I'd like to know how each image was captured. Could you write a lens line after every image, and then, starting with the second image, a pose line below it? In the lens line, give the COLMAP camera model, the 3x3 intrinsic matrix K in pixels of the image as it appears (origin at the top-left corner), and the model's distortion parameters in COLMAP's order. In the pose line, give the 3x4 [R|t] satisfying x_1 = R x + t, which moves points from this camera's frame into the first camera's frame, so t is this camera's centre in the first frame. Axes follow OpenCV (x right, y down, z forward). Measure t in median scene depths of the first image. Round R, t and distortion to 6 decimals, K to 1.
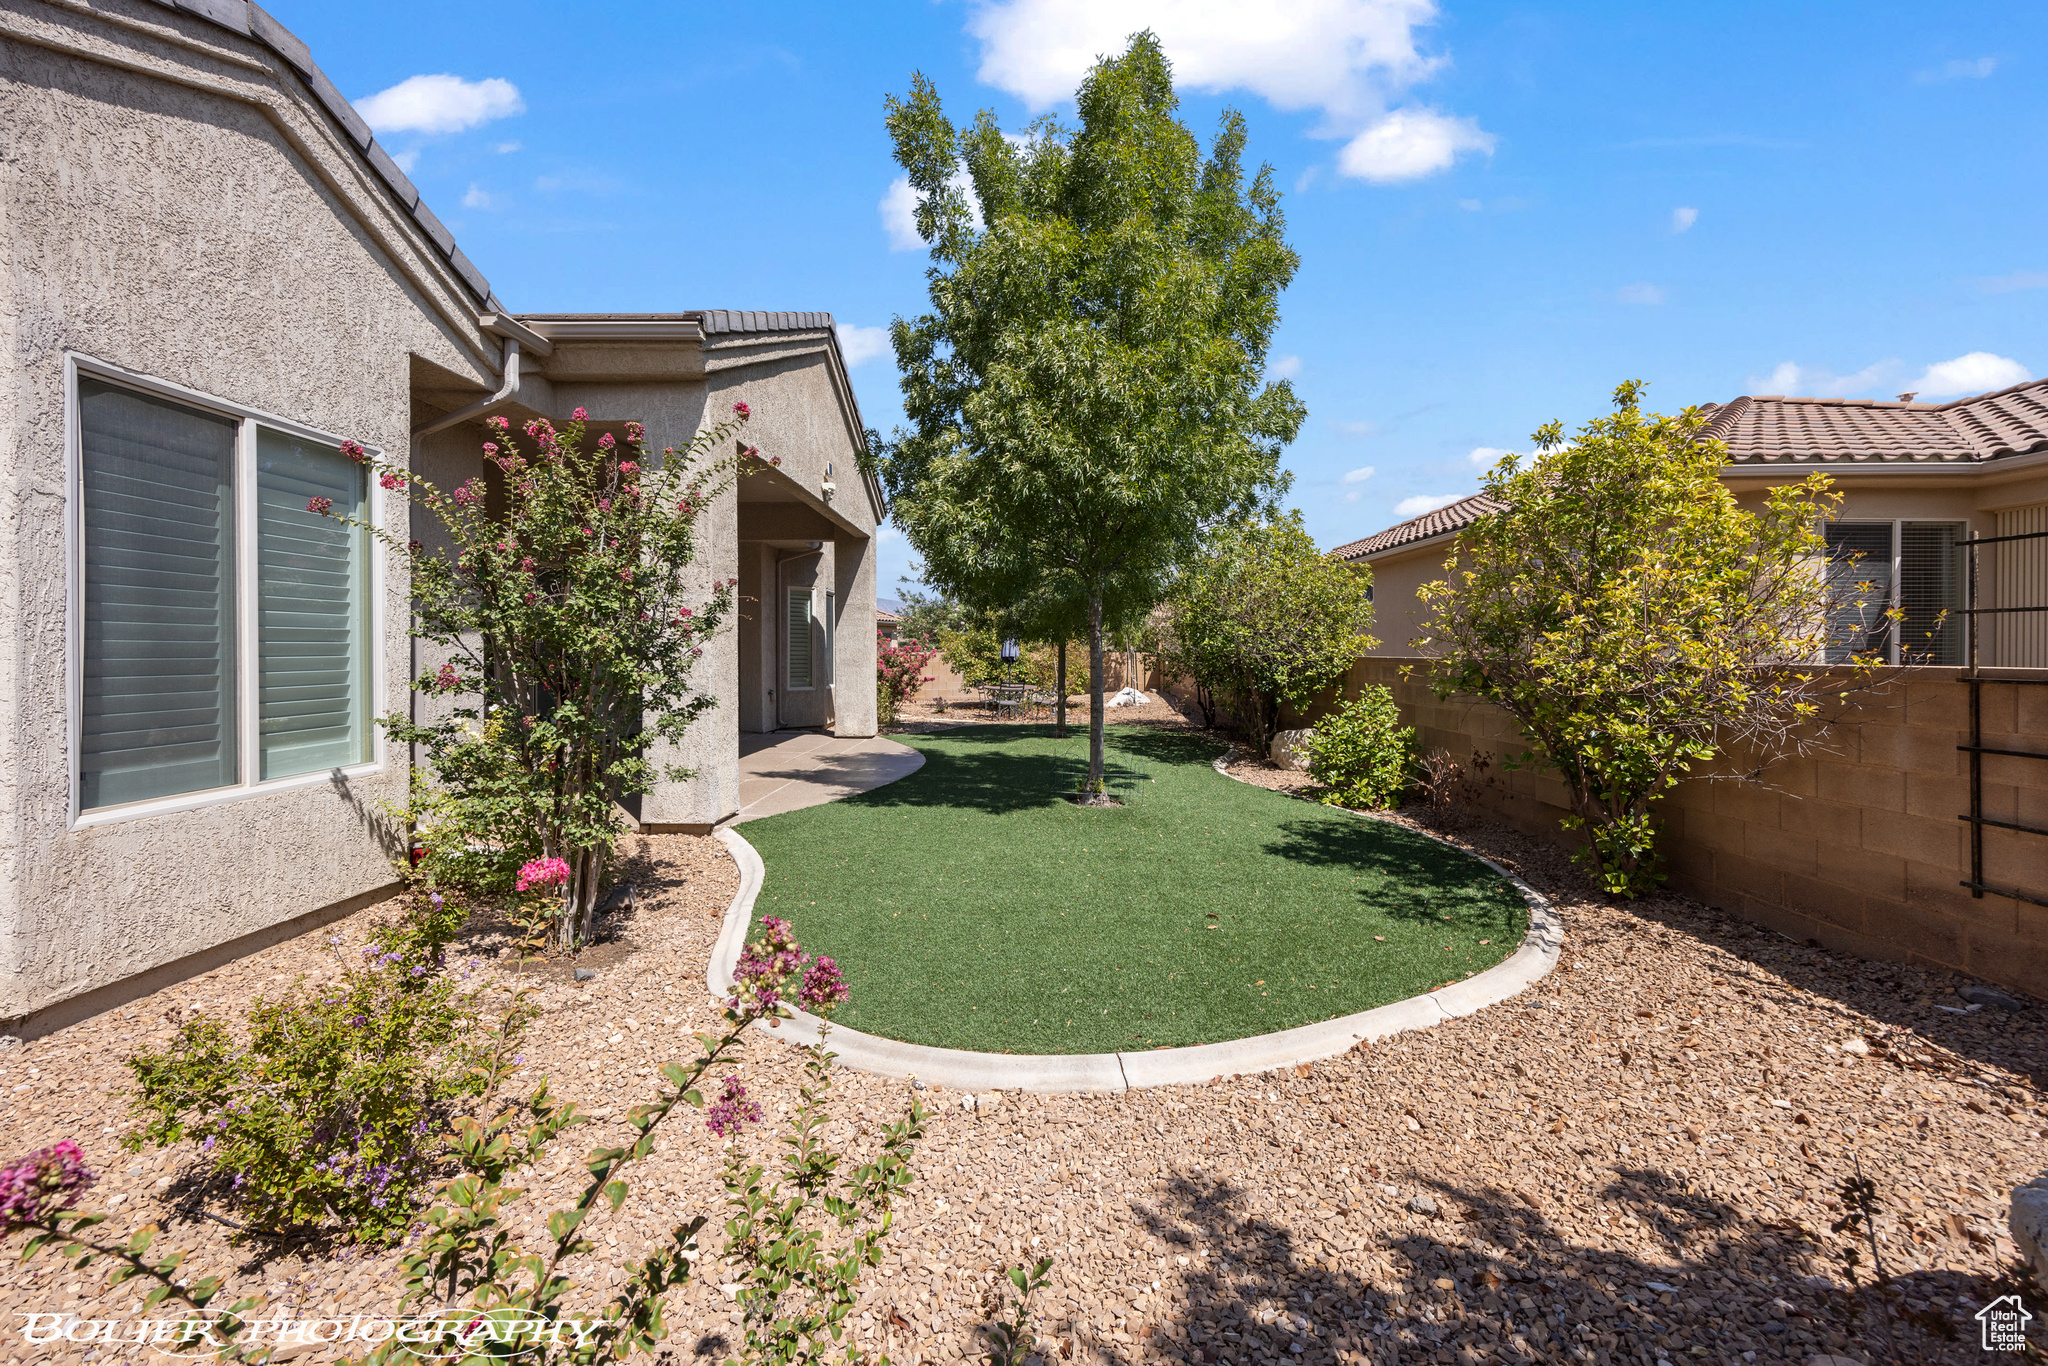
lens RADIAL K [[807.1, 0, 1025.4], [0, 807.1, 657.0], [0, 0, 1]] dist [0.000528, 0.001259]
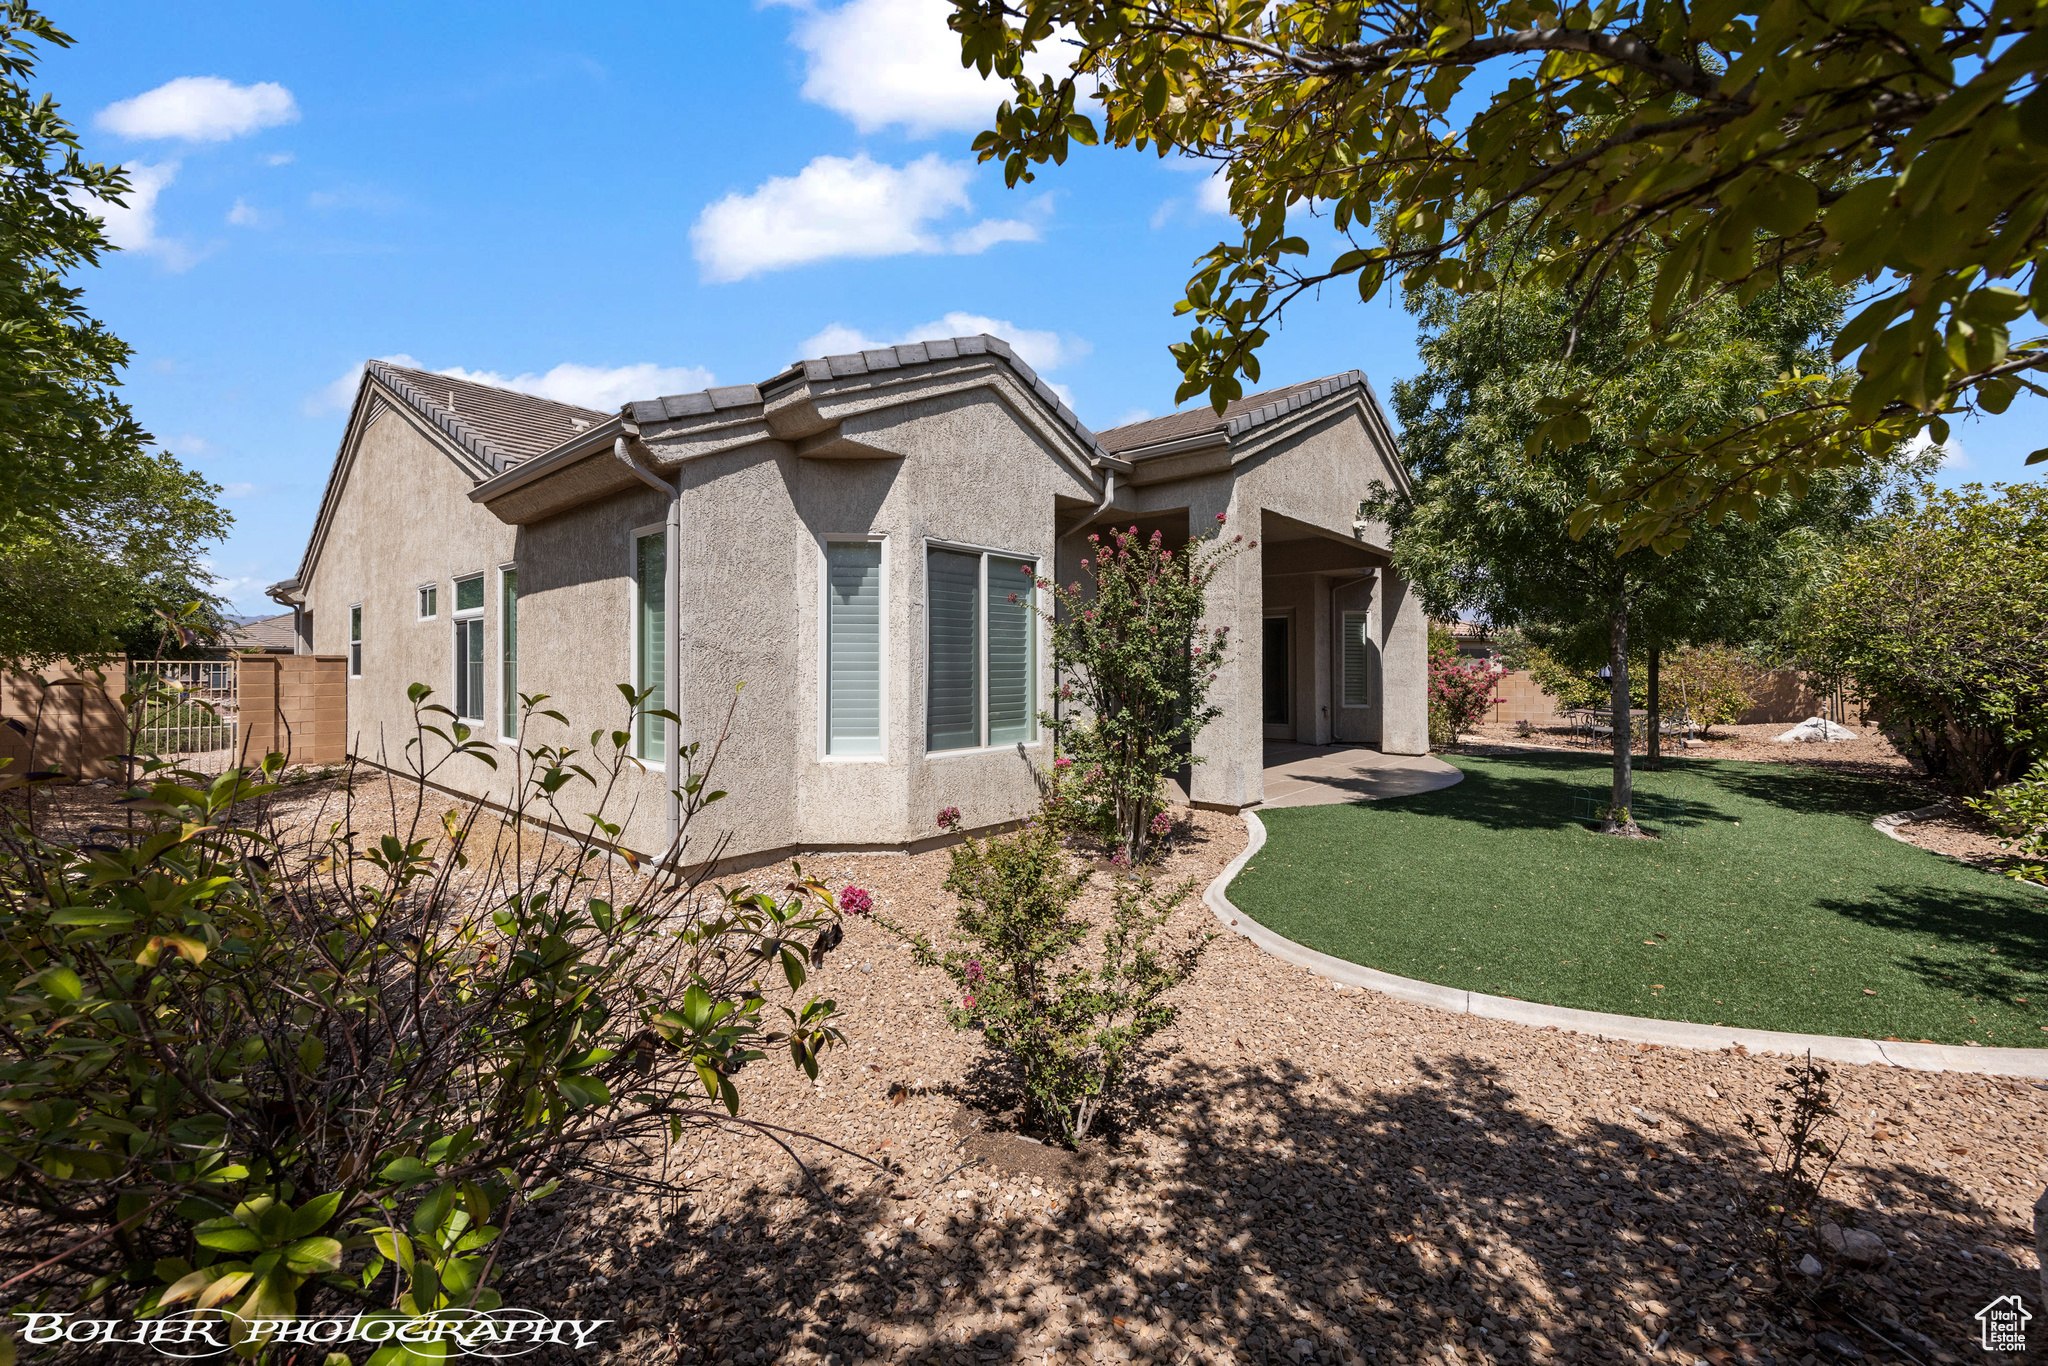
lens RADIAL K [[807.1, 0, 1008.0], [0, 807.1, 663.4], [0, 0, 1]] dist [0.000528, 0.001259]
pose [[0.743144, -0.006218, -0.669102, 0.239253], [-0.001943, 0.999933, -0.011450, -0.010706], [0.669128, 0.009809, 0.743082, -0.254978]]
